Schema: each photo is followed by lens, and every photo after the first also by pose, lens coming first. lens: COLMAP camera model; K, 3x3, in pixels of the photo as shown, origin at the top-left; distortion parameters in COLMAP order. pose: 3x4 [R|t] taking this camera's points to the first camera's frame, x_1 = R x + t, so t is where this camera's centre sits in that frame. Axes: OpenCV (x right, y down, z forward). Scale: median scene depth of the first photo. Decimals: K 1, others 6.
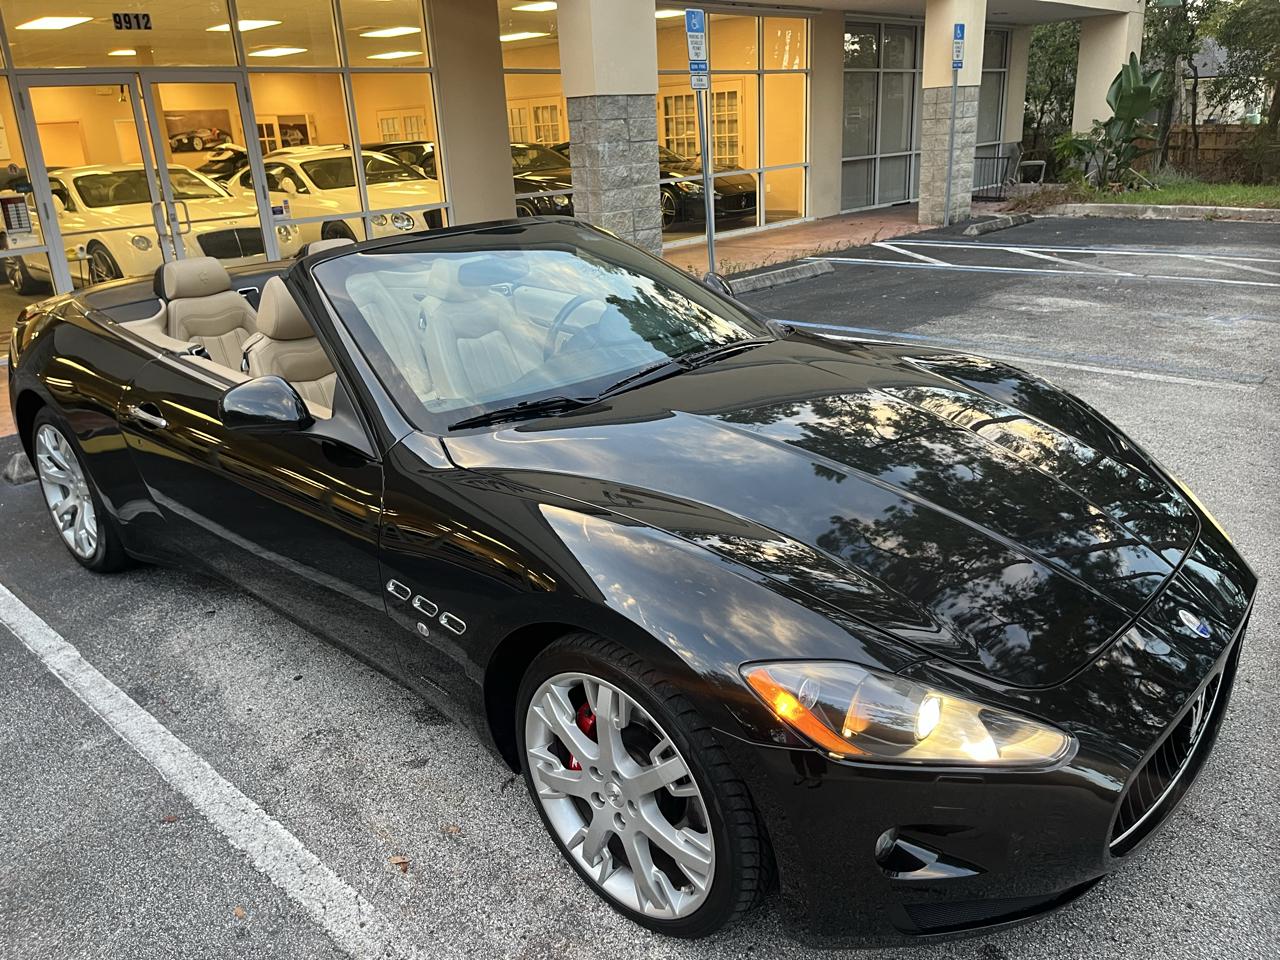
lens RADIAL K [[964.6, 0, 634.8], [0, 964.6, 470.2], [0, 0, 1]] dist [0.073753, -0.108657]
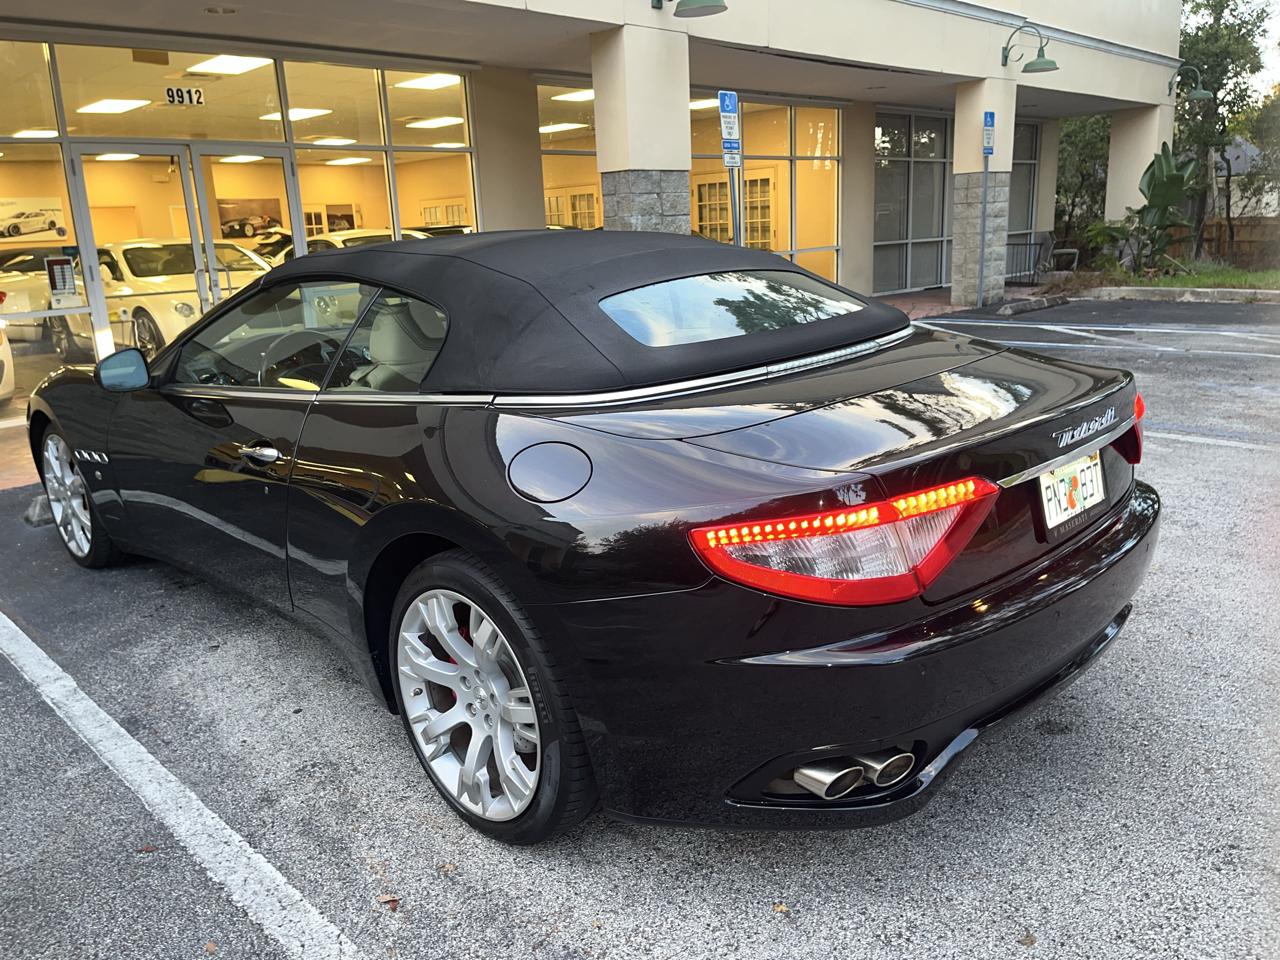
lens RADIAL K [[960.3, 0, 630.5], [0, 960.3, 471.8], [0, 0, 1]] dist [0.081369, -0.118457]
pose [[0.999178, 0.014350, -0.037915, 0.004166], [-0.017856, 0.995431, -0.093801, 0.027762], [0.036396, 0.094401, 0.994869, 0.022185]]
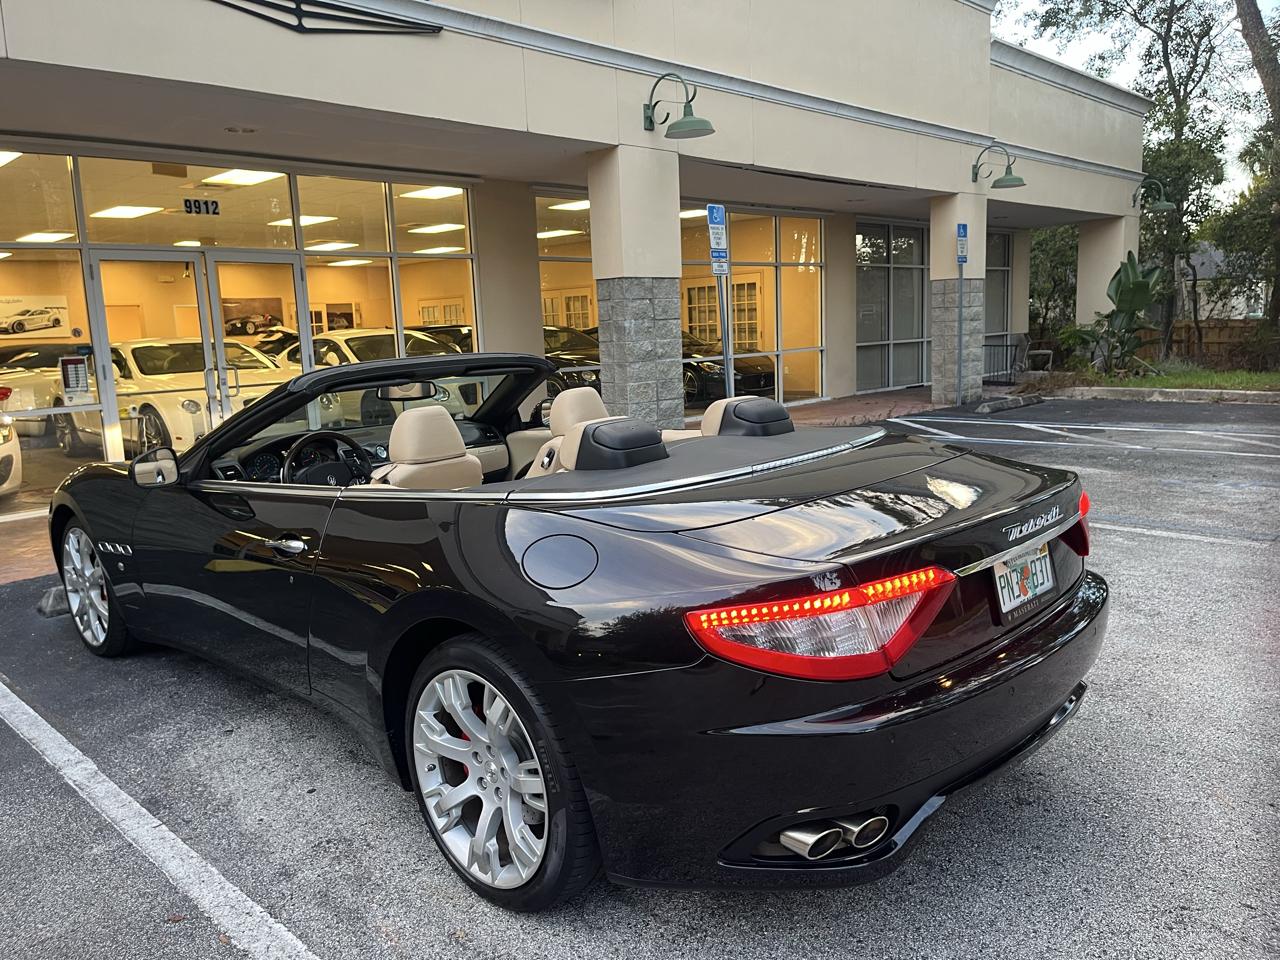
lens RADIAL K [[961.3, 0, 640.0], [0, 961.3, 480.0], [0, 0, 1]] dist [0.074720, -0.107336]
pose [[0.999726, 0.012798, -0.019582, 0.002211], [-0.016130, 0.983390, -0.180786, 0.032098], [0.016943, 0.181052, 0.983328, -0.012176]]
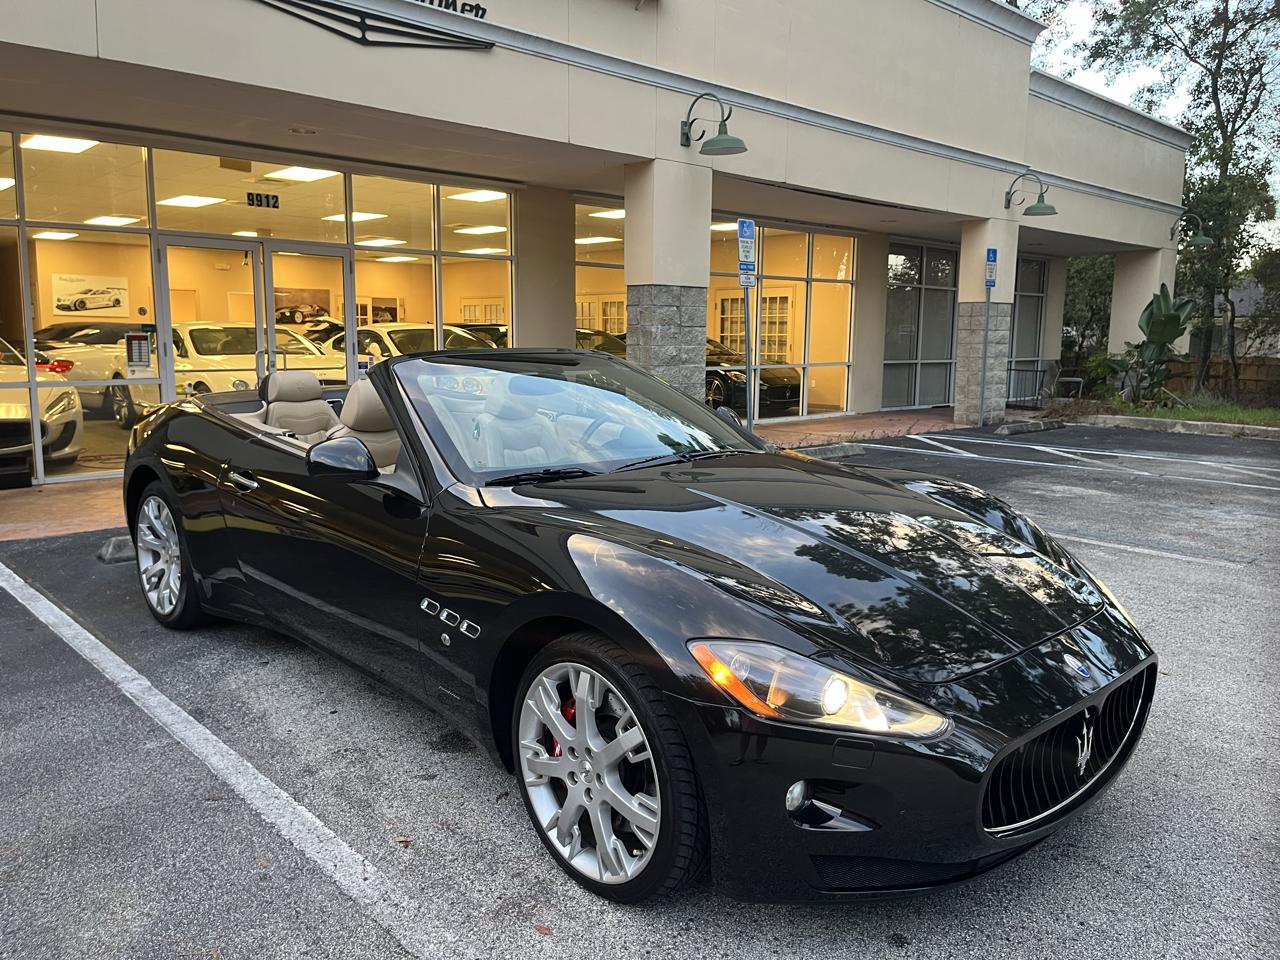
lens RADIAL K [[969.7, 0, 635.9], [0, 969.7, 476.9], [0, 0, 1]] dist [0.070950, -0.104612]
pose [[0.995911, 0.068096, -0.059373, 0.024918], [-0.078345, 0.978224, -0.192197, 0.058367], [0.044992, 0.196063, 0.979559, -0.071756]]
